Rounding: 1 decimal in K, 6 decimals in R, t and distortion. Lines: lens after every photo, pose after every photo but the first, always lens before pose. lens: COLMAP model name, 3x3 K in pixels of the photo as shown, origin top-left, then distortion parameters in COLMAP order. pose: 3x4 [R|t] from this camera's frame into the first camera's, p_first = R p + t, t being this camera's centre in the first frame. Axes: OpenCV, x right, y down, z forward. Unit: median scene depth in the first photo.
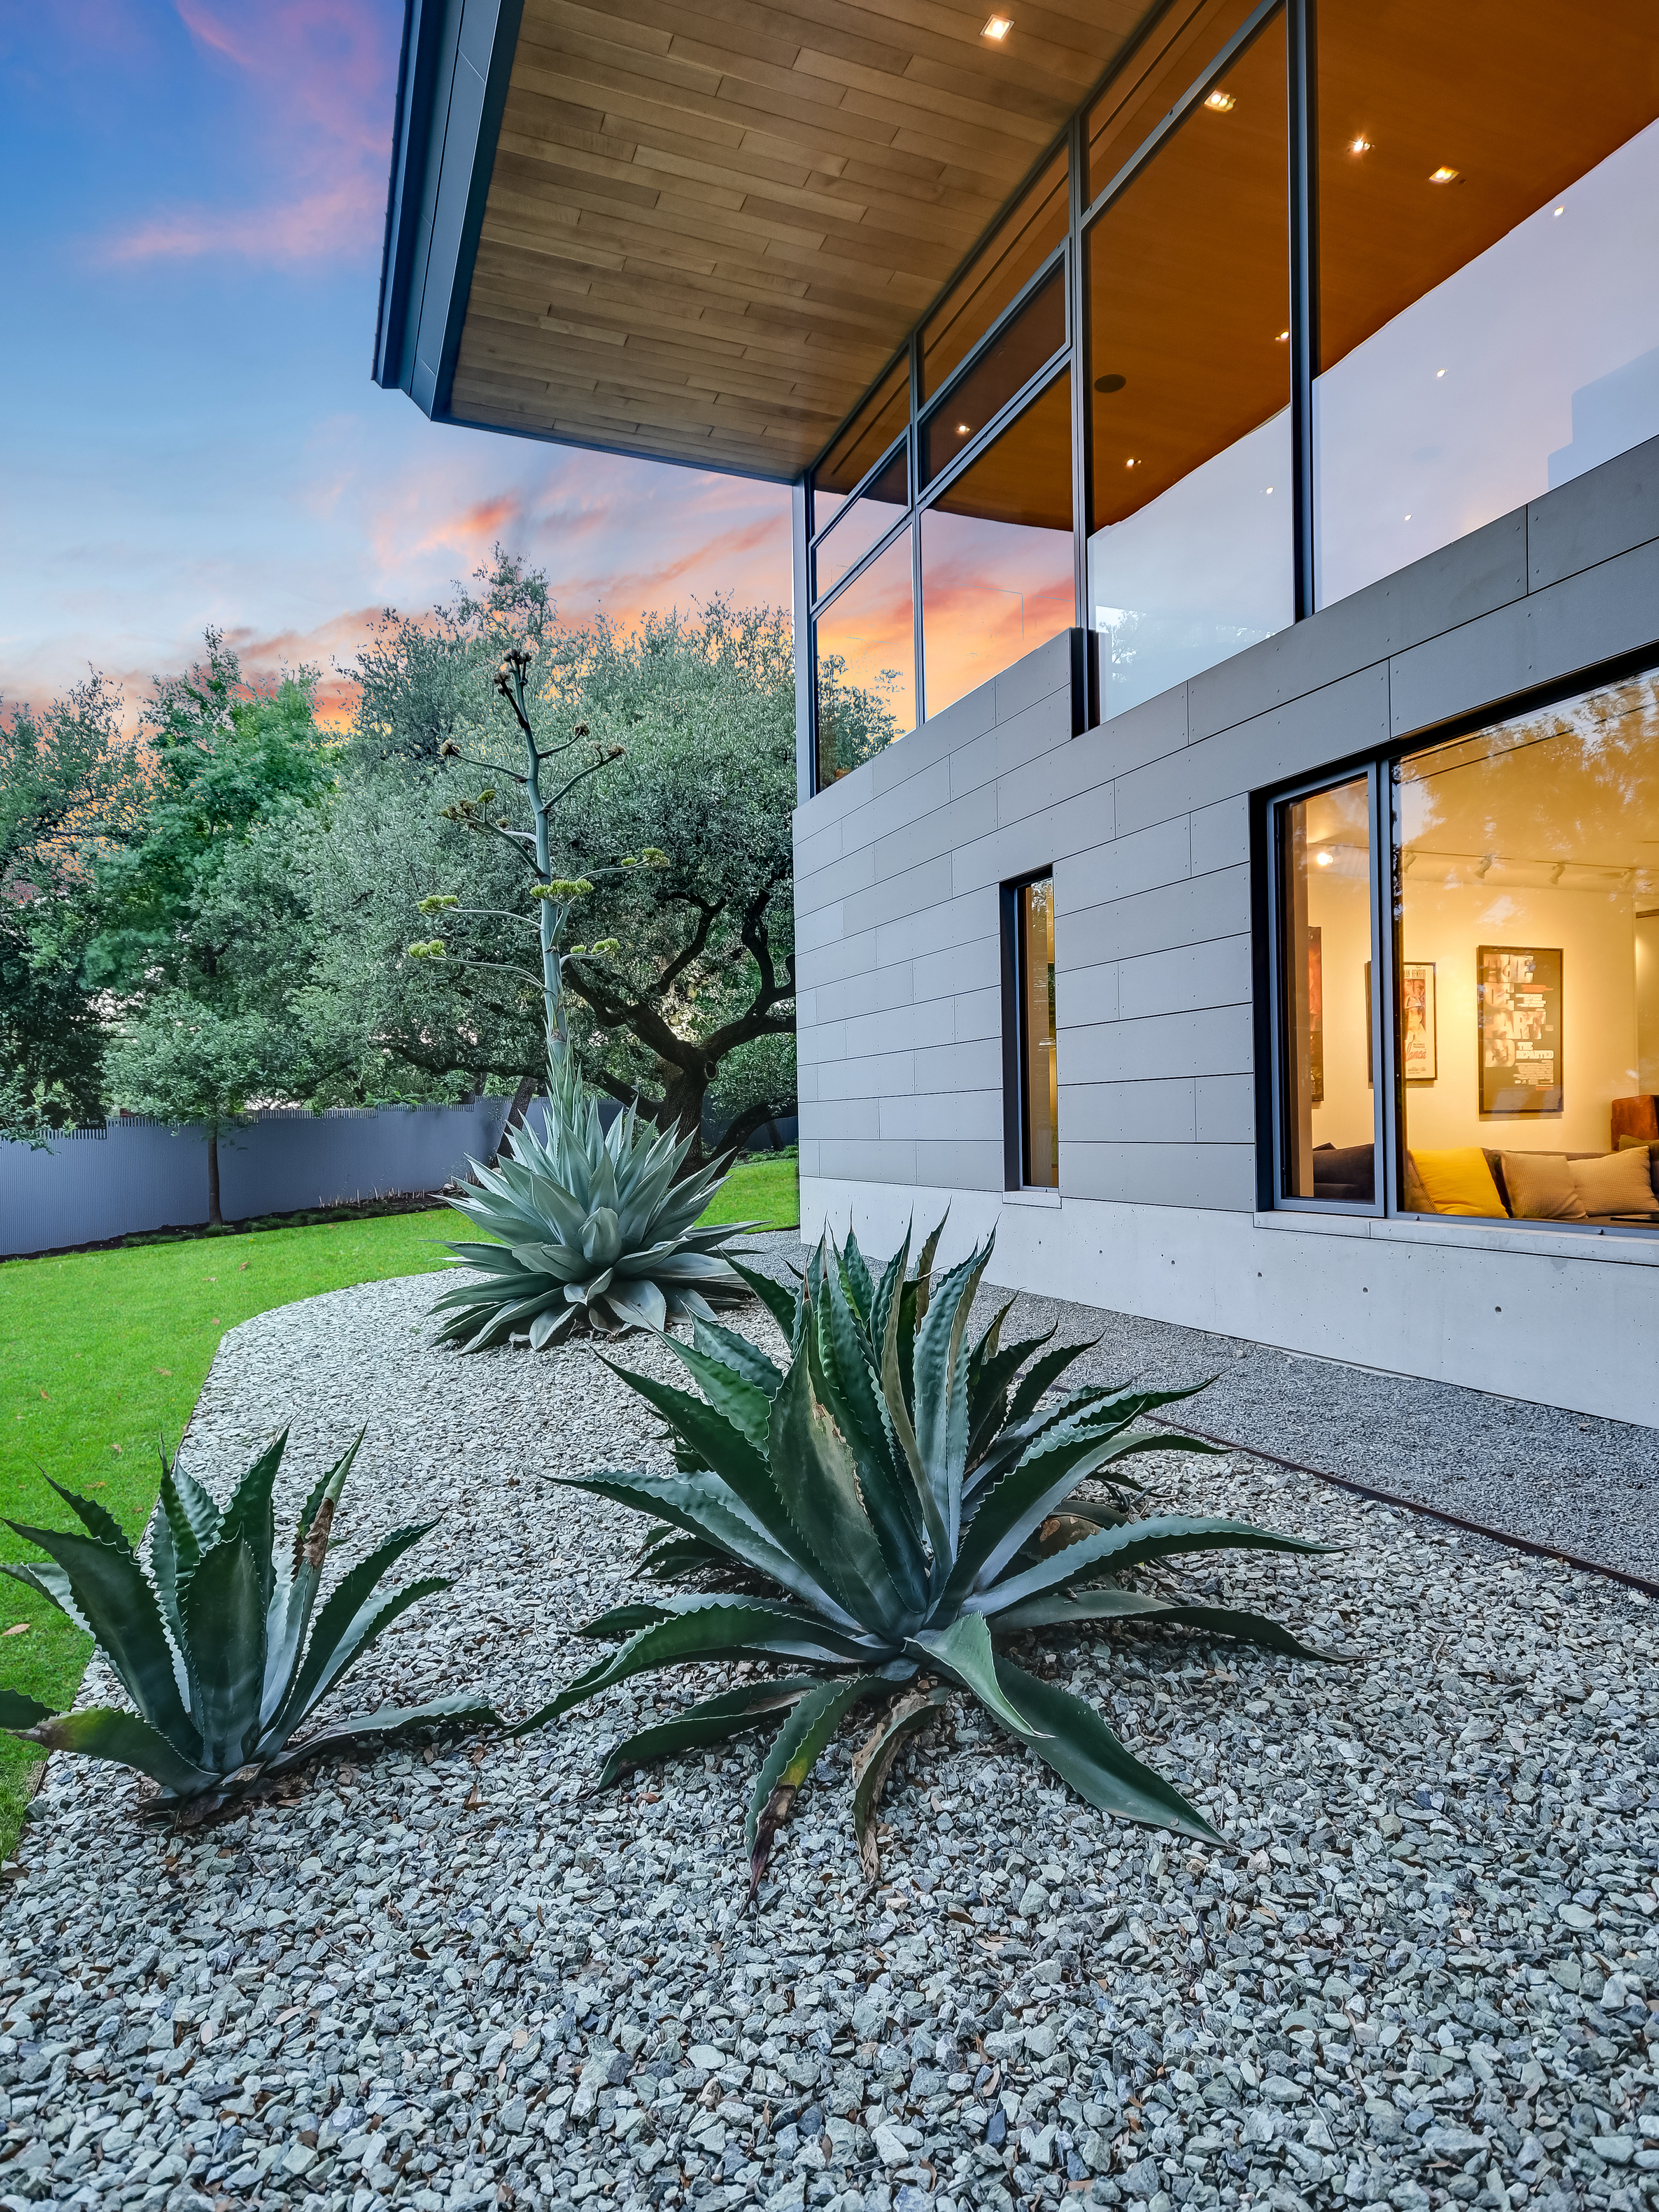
lens RADIAL K [[1286.4, 0, 829.5], [0, 1286.4, 1106.0], [0, 0, 1]] dist [0.031934, 0.000381]
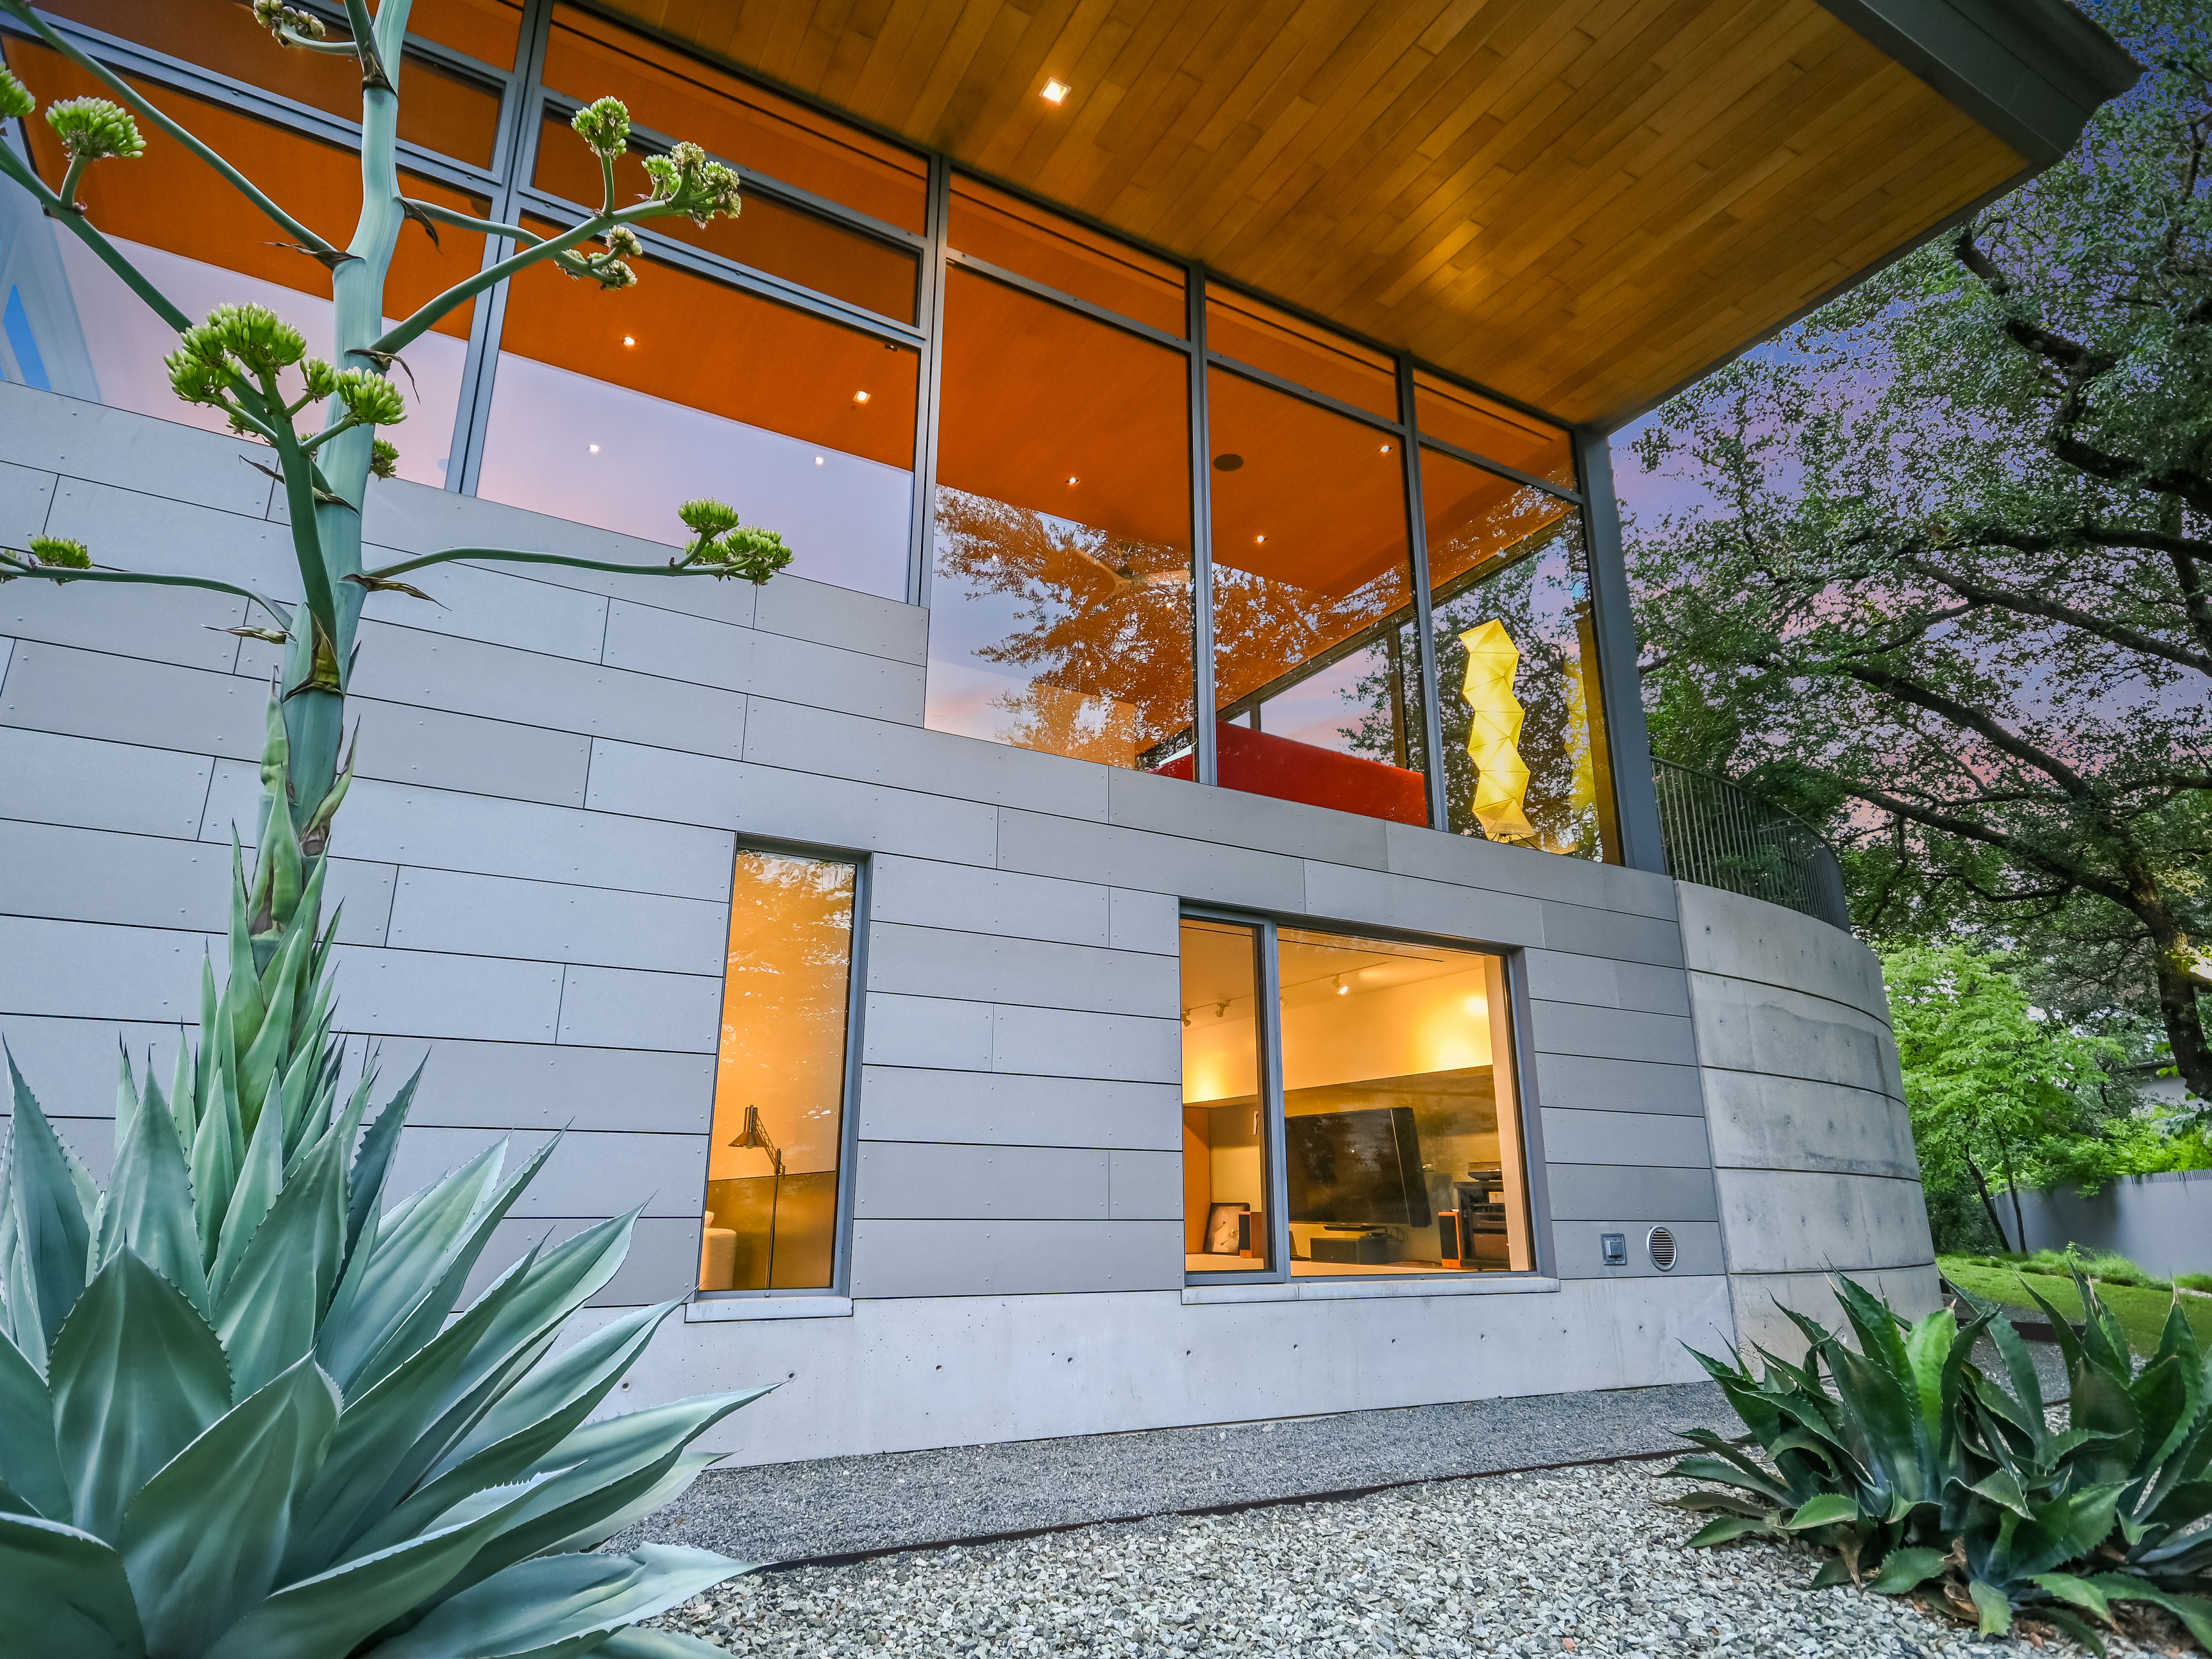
lens RADIAL K [[1286.4, 0, 1106.0], [0, 1286.4, 829.5], [0, 0, 1]] dist [0.031934, 0.000381]
pose [[-0.142040, 0.304870, 0.941742, -0.618689], [-0.010847, 0.950852, -0.309455, 0.043951], [-0.989802, -0.054170, -0.131752, 0.994880]]
